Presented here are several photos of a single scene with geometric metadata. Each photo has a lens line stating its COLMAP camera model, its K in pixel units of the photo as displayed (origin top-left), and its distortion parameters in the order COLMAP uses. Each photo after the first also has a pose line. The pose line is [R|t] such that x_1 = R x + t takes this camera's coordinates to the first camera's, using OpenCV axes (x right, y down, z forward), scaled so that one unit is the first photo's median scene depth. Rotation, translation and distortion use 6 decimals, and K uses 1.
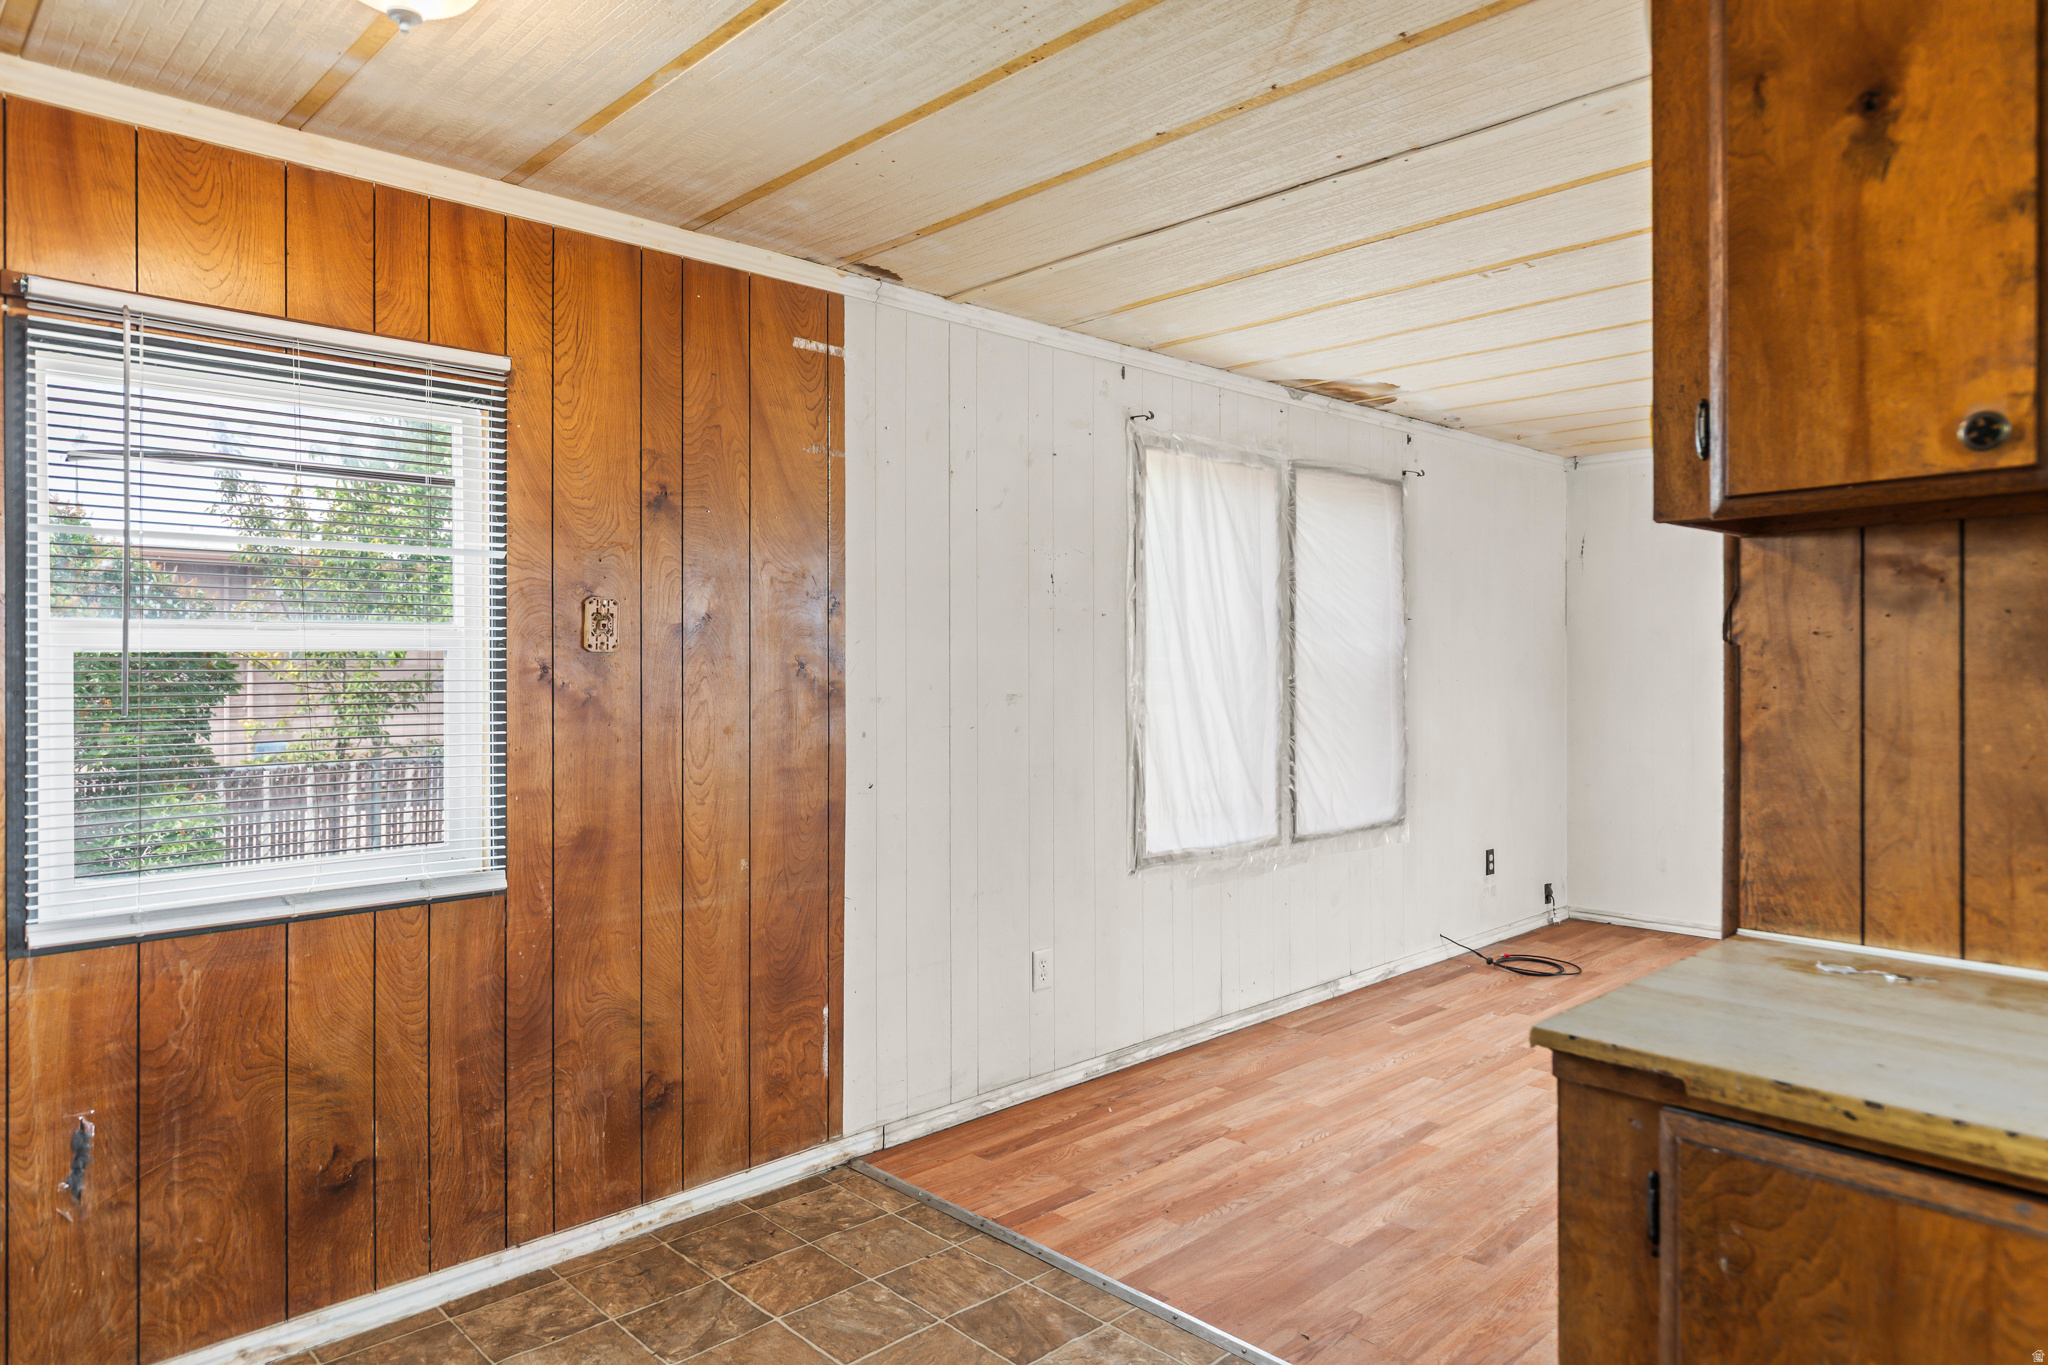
lens RADIAL K [[1267.2, 0, 1024.1], [0, 1267.2, 667.4], [0, 0, 1]] dist [0.006217, 0.002589]
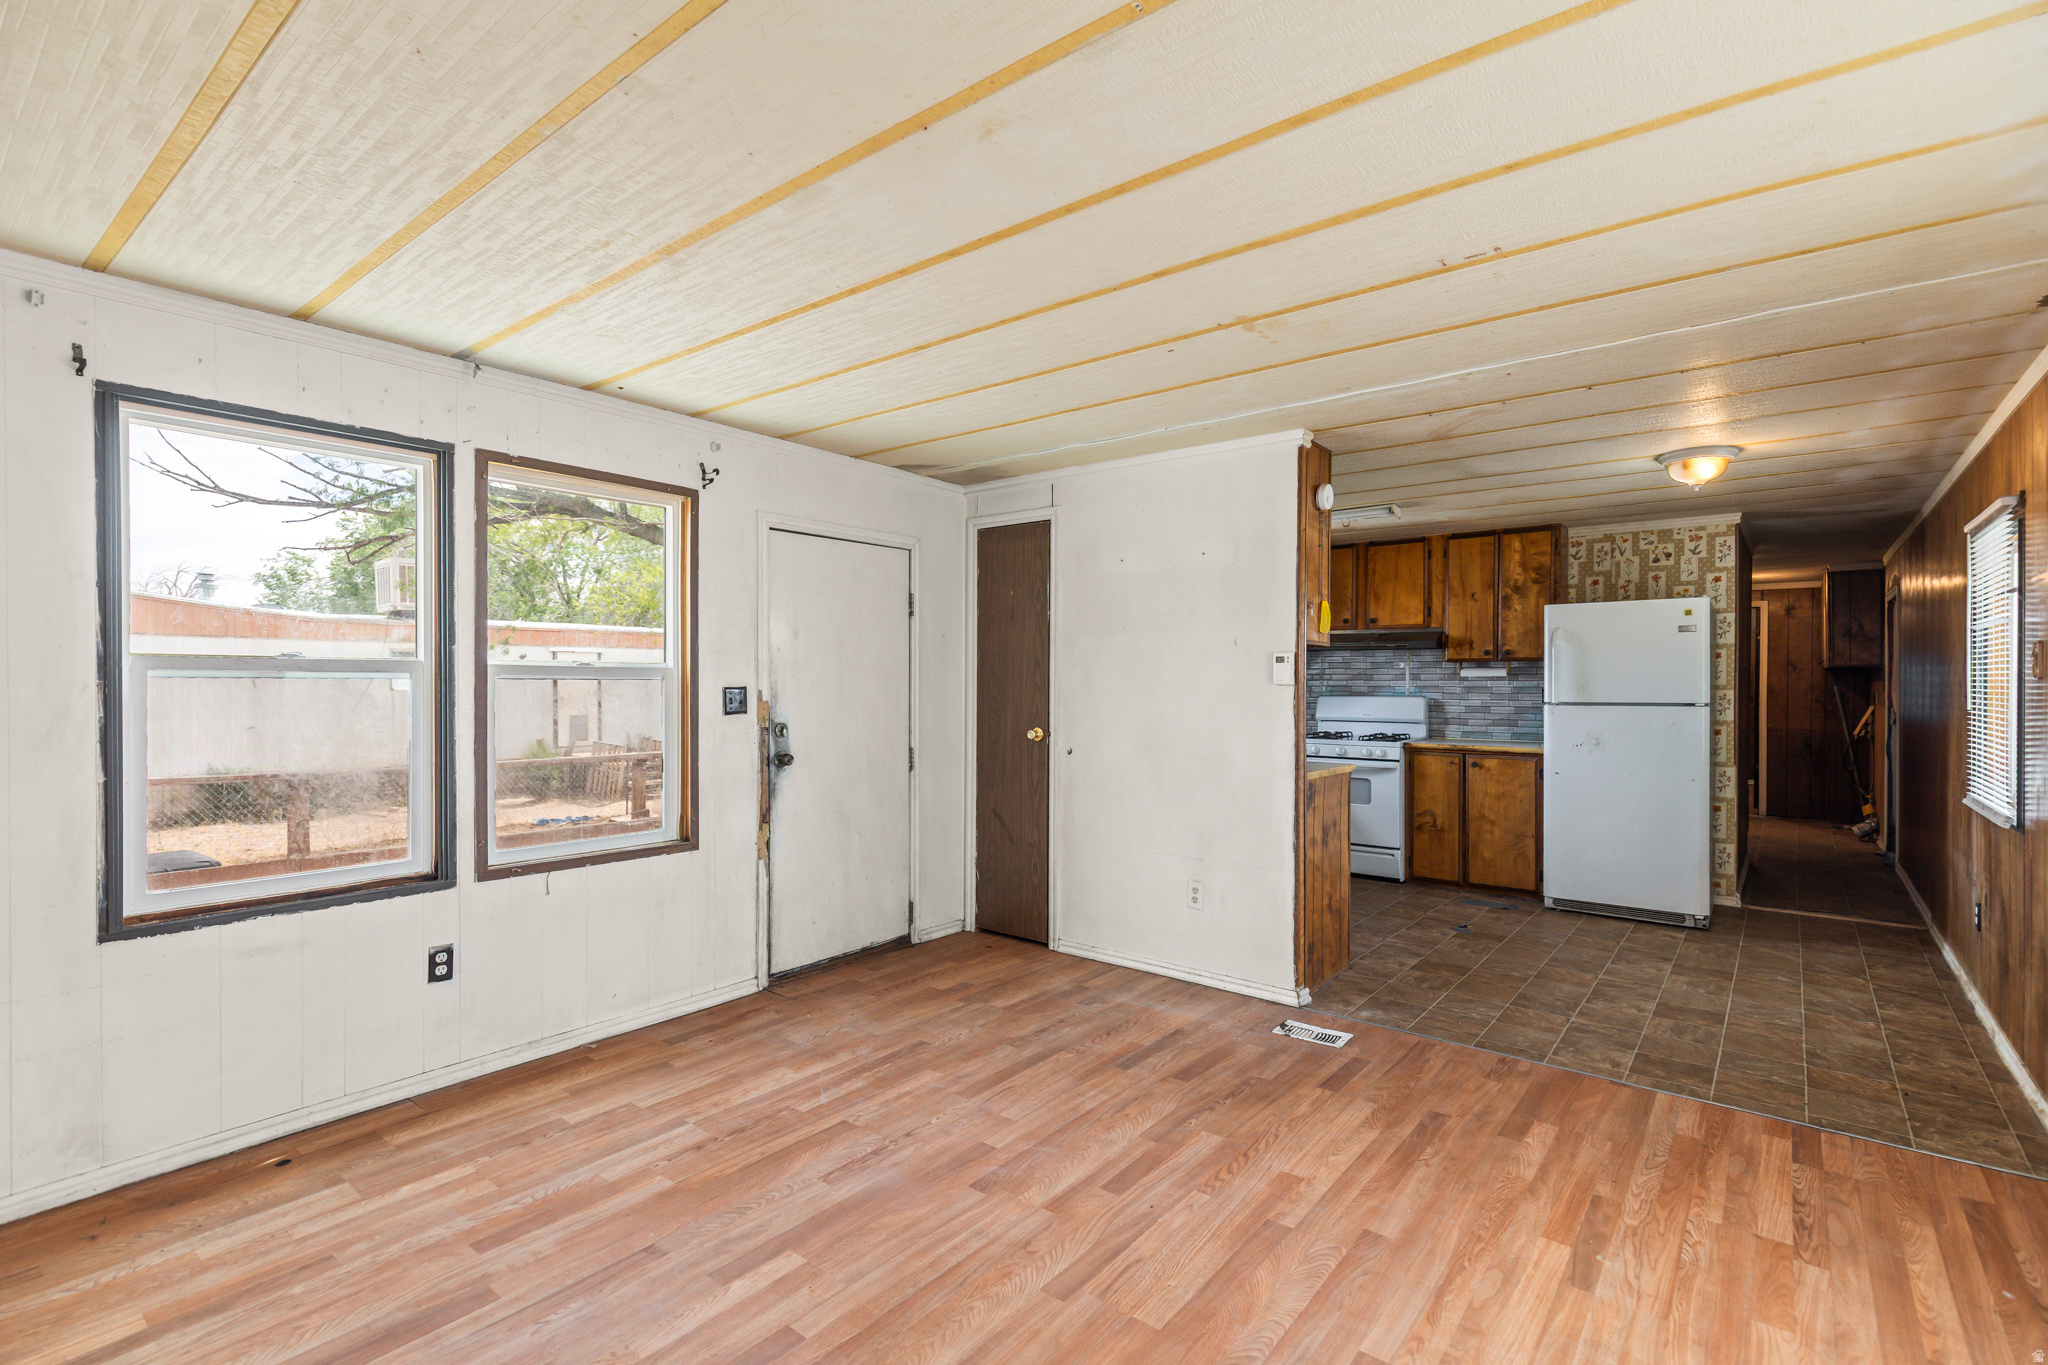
lens RADIAL K [[948.2, 0, 1029.6], [0, 948.2, 682.8], [0, 0, 1]] dist [0.014664, -0.000447]
pose [[-0.990996, -0.004698, -0.133810, 0.764003], [-0.005846, 0.999949, 0.008193, -0.009036], [0.133765, 0.008902, -0.990973, 1.593538]]
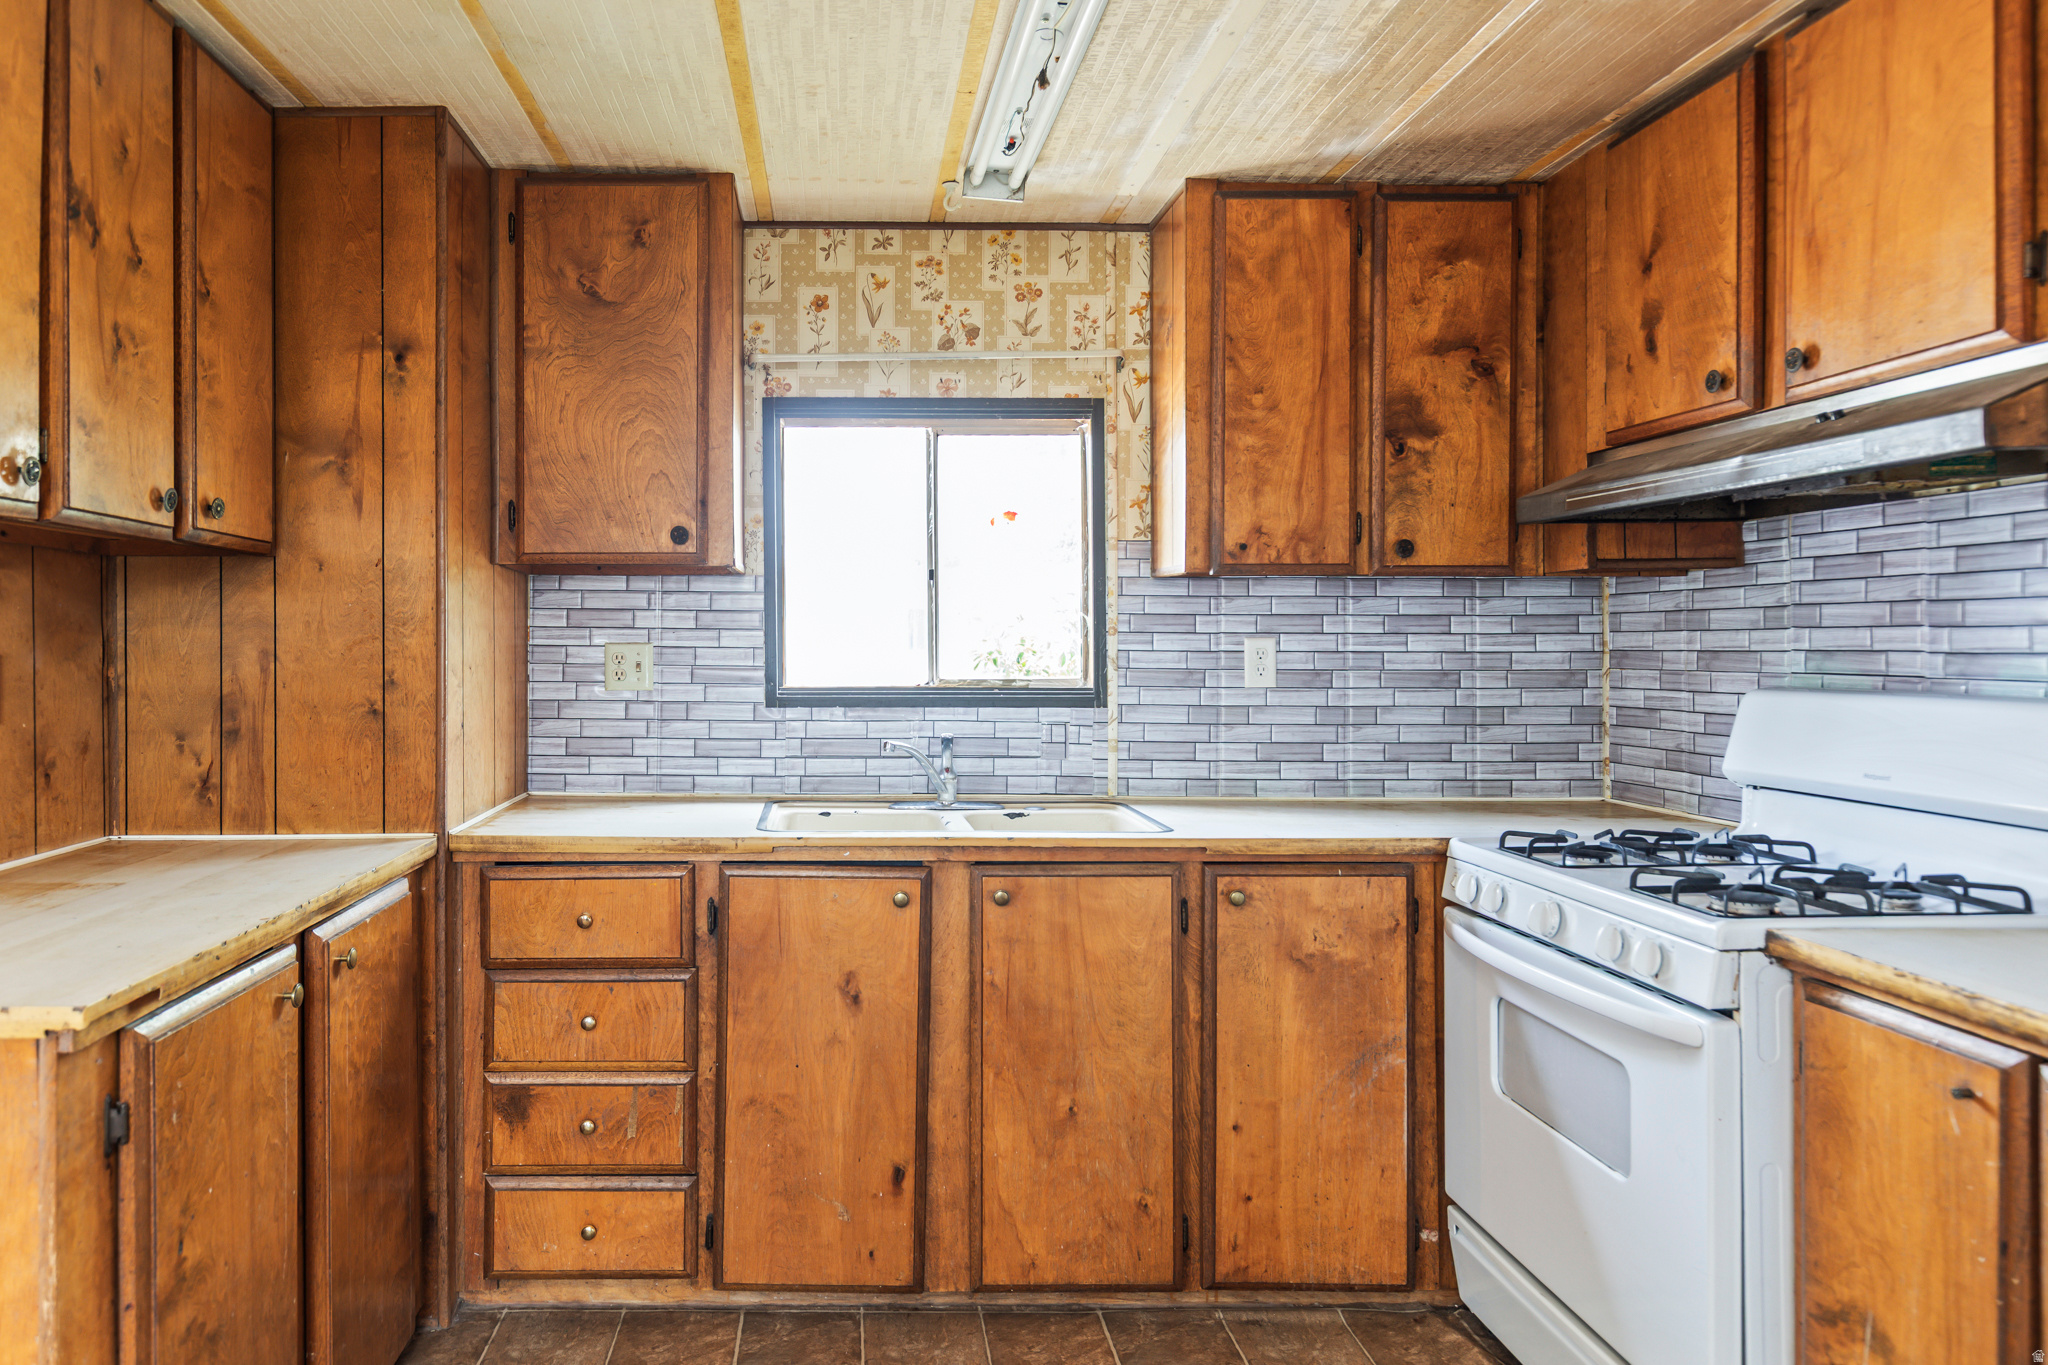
lens RADIAL K [[1267.2, 0, 977.1], [0, 1267.2, 643.2], [0, 0, 1]] dist [0.006217, 0.002589]
pose [[-0.728524, -0.000268, 0.685020, -0.316764], [0.004759, 0.999974, 0.005453, 0.000490], [-0.685004, 0.007233, -0.728504, 0.445440]]
